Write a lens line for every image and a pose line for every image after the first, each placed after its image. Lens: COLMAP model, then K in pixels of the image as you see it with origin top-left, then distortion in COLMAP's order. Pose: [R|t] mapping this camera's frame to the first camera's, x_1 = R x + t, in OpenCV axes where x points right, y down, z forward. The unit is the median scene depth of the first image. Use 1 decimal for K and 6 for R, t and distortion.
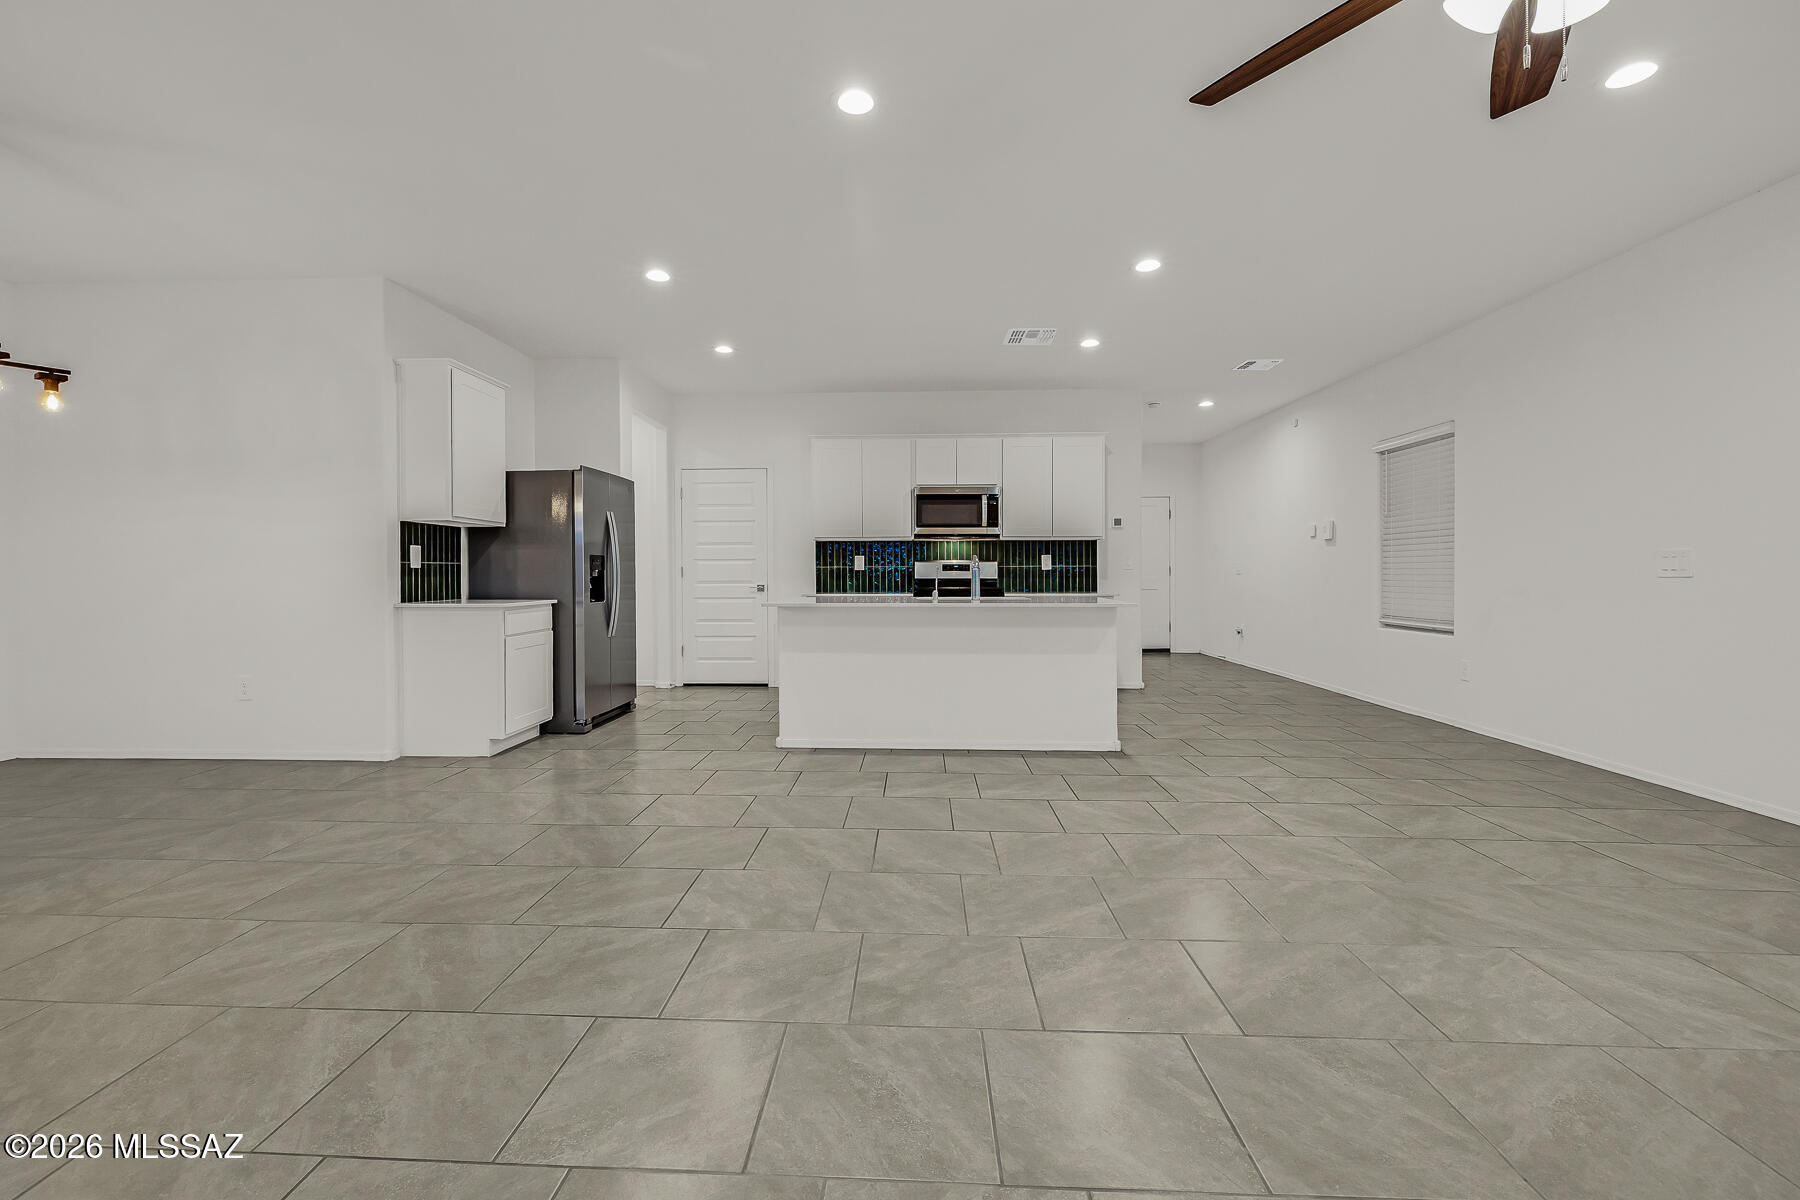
lens RADIAL K [[781.0, 0, 890.6], [0, 781.0, 590.6], [0, 0, 1]] dist [0.001486, 0.000158]
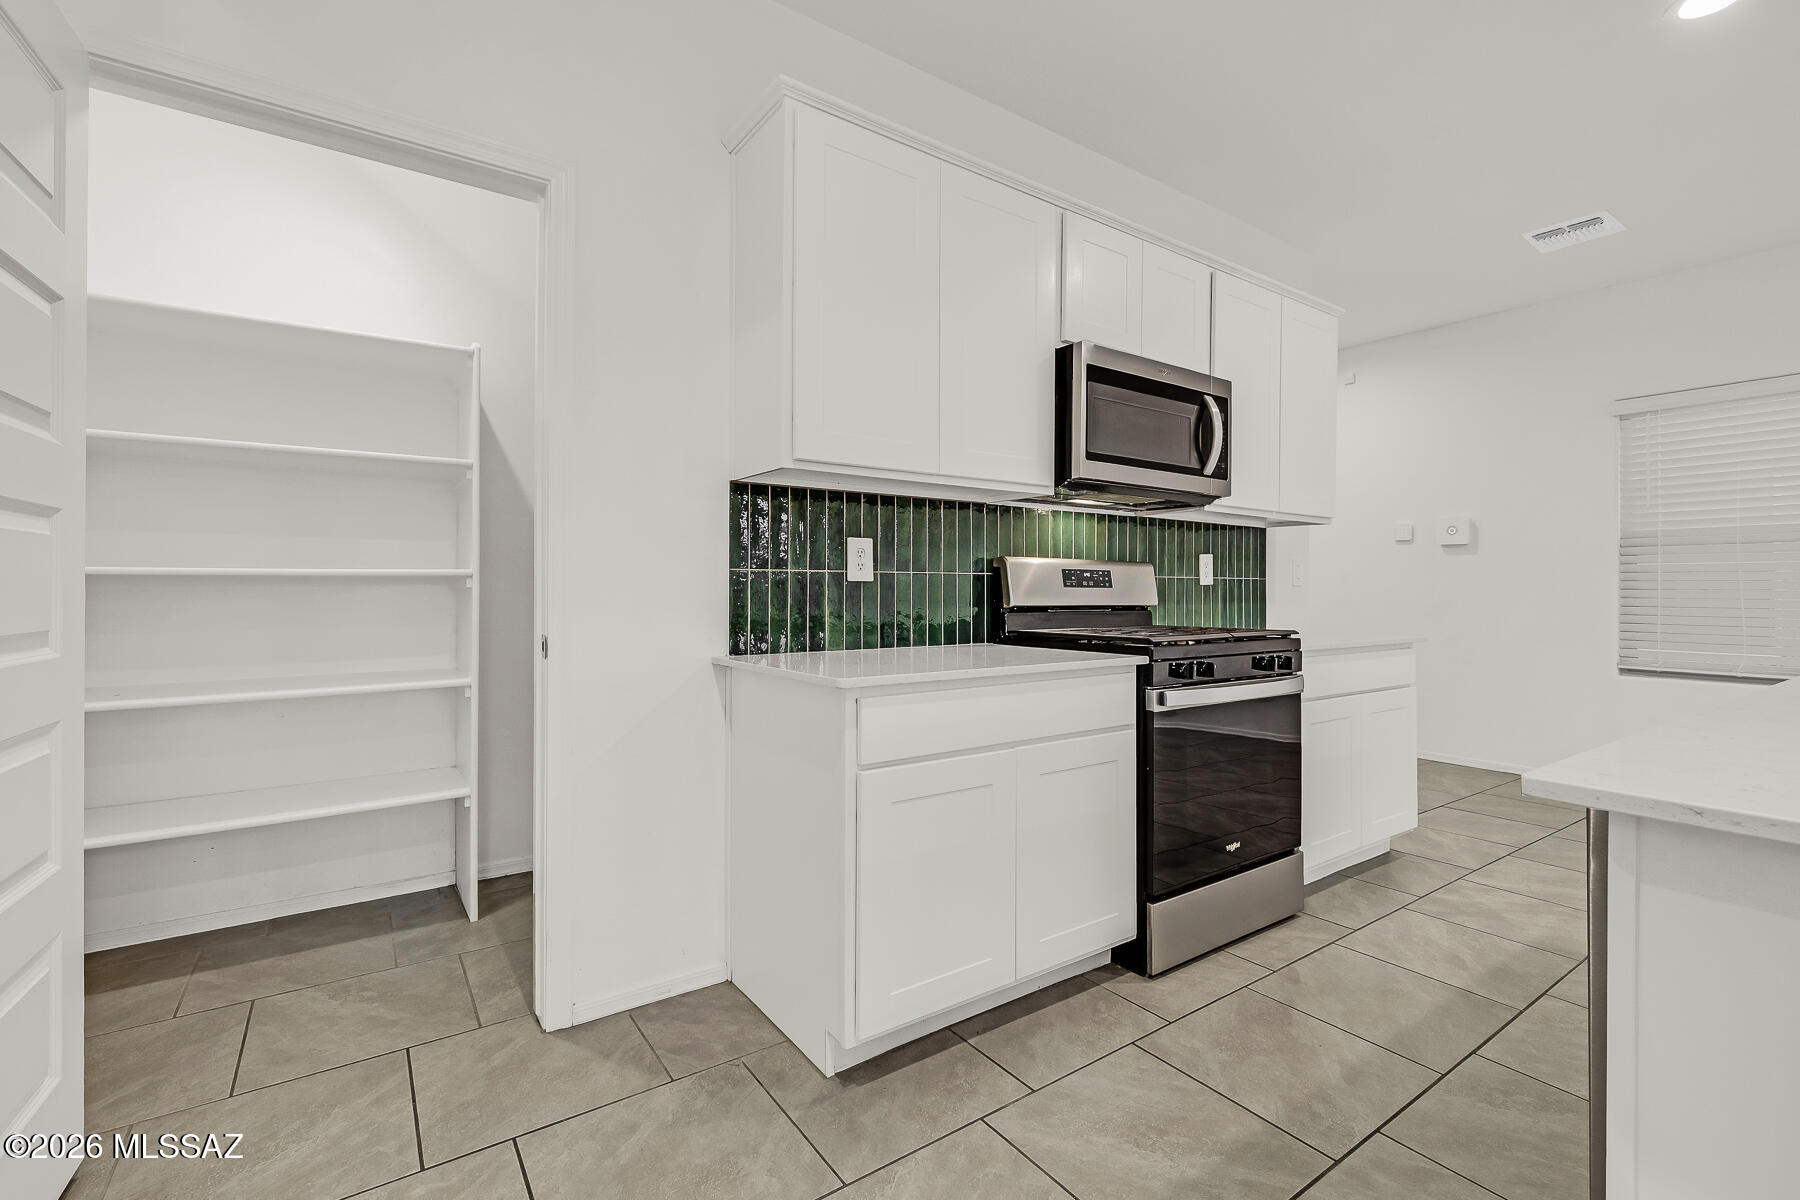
lens RADIAL K [[781.0, 0, 906.7], [0, 781.0, 593.0], [0, 0, 1]] dist [0.001486, 0.000158]
pose [[0.780498, 0.004203, 0.625144, -0.232412], [0.007747, 0.999836, -0.016394, -0.015597], [-0.625110, 0.017638, 0.780337, 0.732124]]
